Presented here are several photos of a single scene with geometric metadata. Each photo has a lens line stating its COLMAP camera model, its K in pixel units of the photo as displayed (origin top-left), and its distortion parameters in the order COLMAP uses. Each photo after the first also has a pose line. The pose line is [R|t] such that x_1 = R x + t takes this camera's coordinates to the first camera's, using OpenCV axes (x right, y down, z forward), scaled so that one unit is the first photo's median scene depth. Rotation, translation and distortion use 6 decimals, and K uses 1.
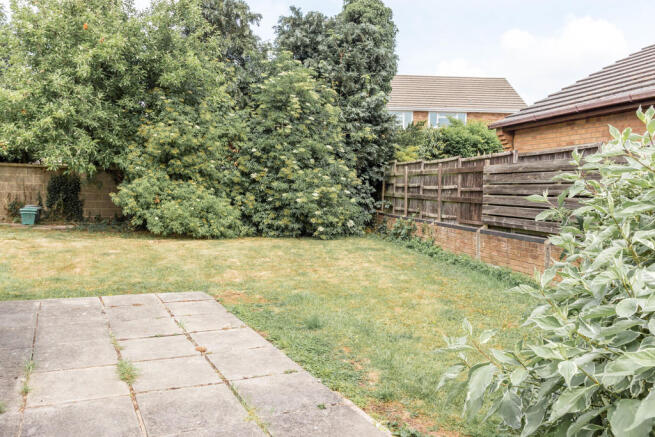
lens RADIAL K [[498.0, 0, 327.3], [0, 498.0, 216.3], [0, 0, 1]] dist [-0.000341, 0.013858]
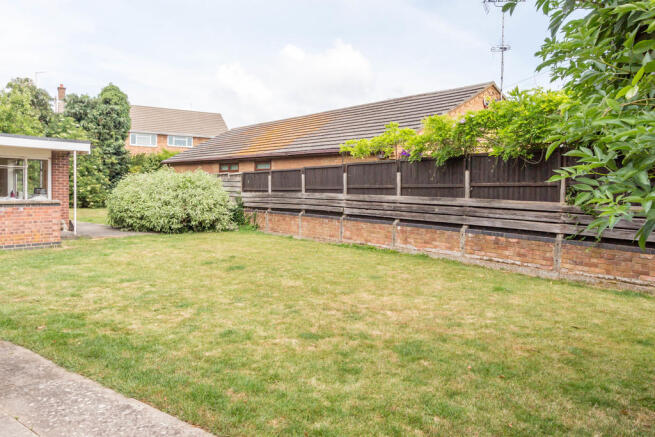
lens RADIAL K [[498.0, 0, 310.9], [0, 498.0, 216.5], [0, 0, 1]] dist [-0.000341, 0.013858]
pose [[0.919884, -0.024814, 0.391404, 0.014214], [0.023276, 0.999691, 0.008675, 0.081232], [-0.391499, 0.001130, 0.920178, -1.352871]]
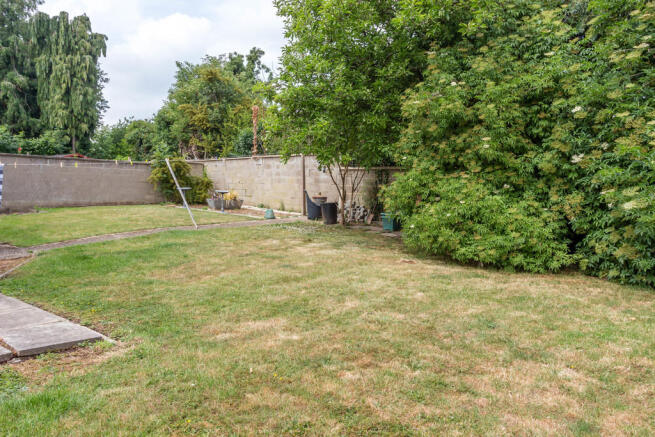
lens RADIAL K [[498.0, 0, 325.9], [0, 498.0, 212.5], [0, 0, 1]] dist [-0.000341, 0.013858]
pose [[0.417177, 0.025265, -0.908474, 0.237896], [-0.068725, 0.997628, -0.003814, -0.005014], [0.906223, 0.064026, 0.417924, 0.577542]]
